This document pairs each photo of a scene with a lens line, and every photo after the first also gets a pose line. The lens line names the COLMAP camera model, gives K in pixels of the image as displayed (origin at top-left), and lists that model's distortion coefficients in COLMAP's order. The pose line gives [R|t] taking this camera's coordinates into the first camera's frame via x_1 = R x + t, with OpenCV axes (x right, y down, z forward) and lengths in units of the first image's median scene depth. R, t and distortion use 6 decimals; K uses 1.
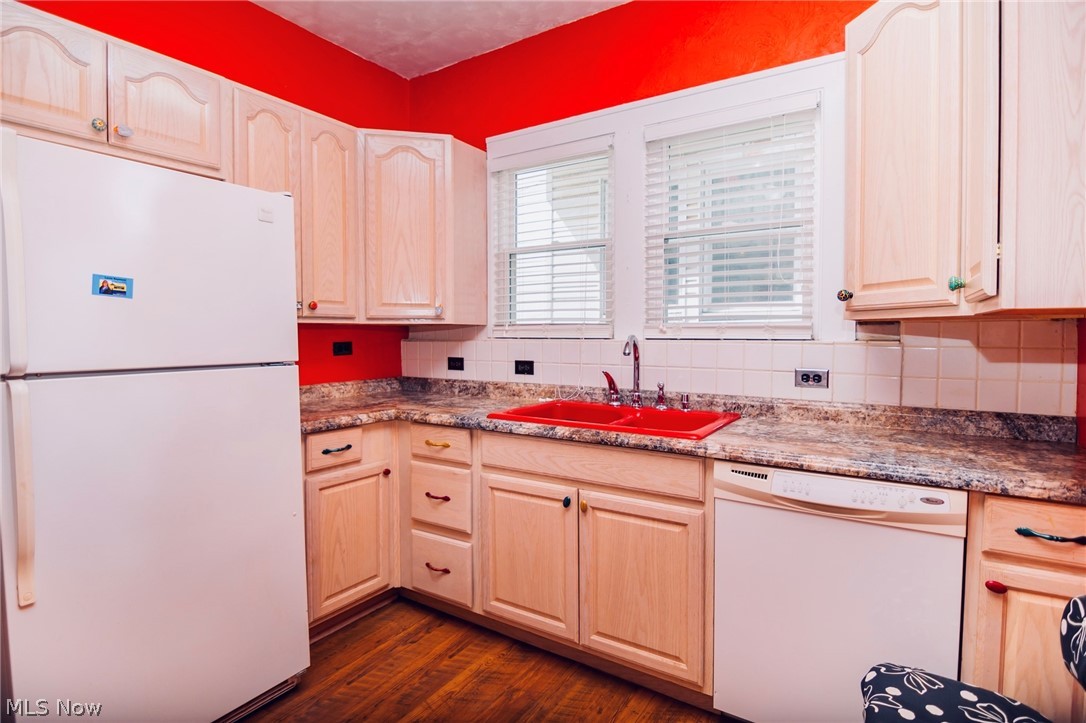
lens RADIAL K [[552.5, 0, 541.9], [0, 552.5, 349.1], [0, 0, 1]] dist [-0.001865, -0.014534]
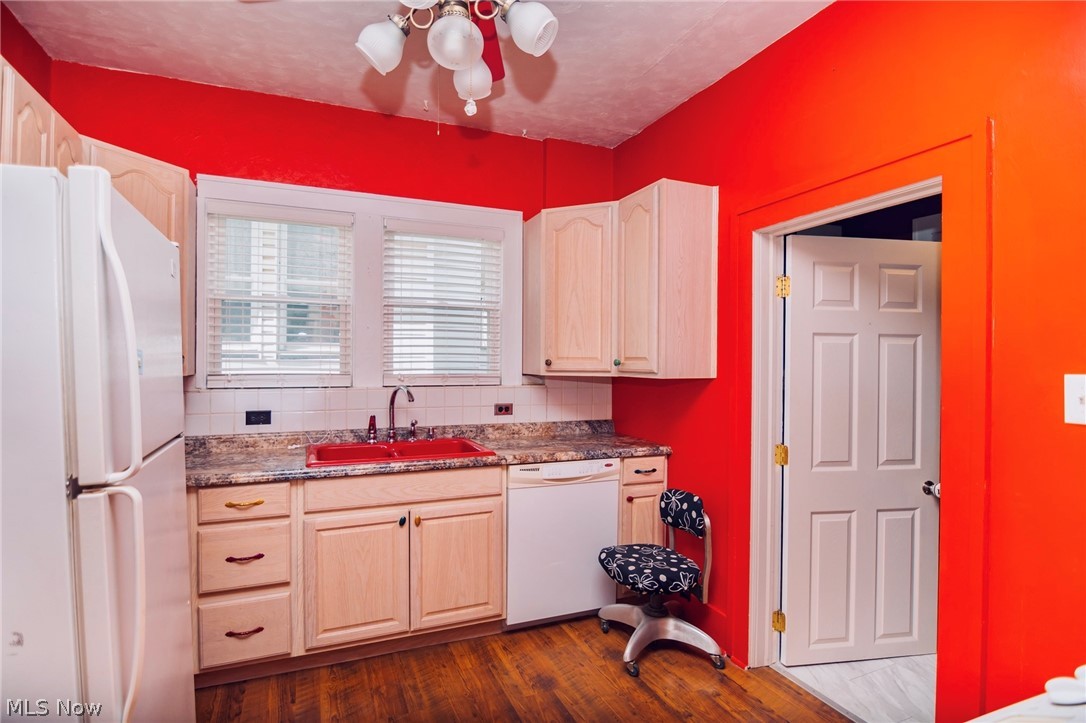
lens RADIAL K [[560.5, 0, 543.0], [0, 560.5, 361.5], [0, 0, 1]] dist [0.000757, -0.013828]
pose [[0.556783, 0.000186, 0.830658, -0.783607], [0.018101, 0.999760, -0.012356, -0.062154], [-0.830461, 0.021915, 0.556646, 0.009953]]
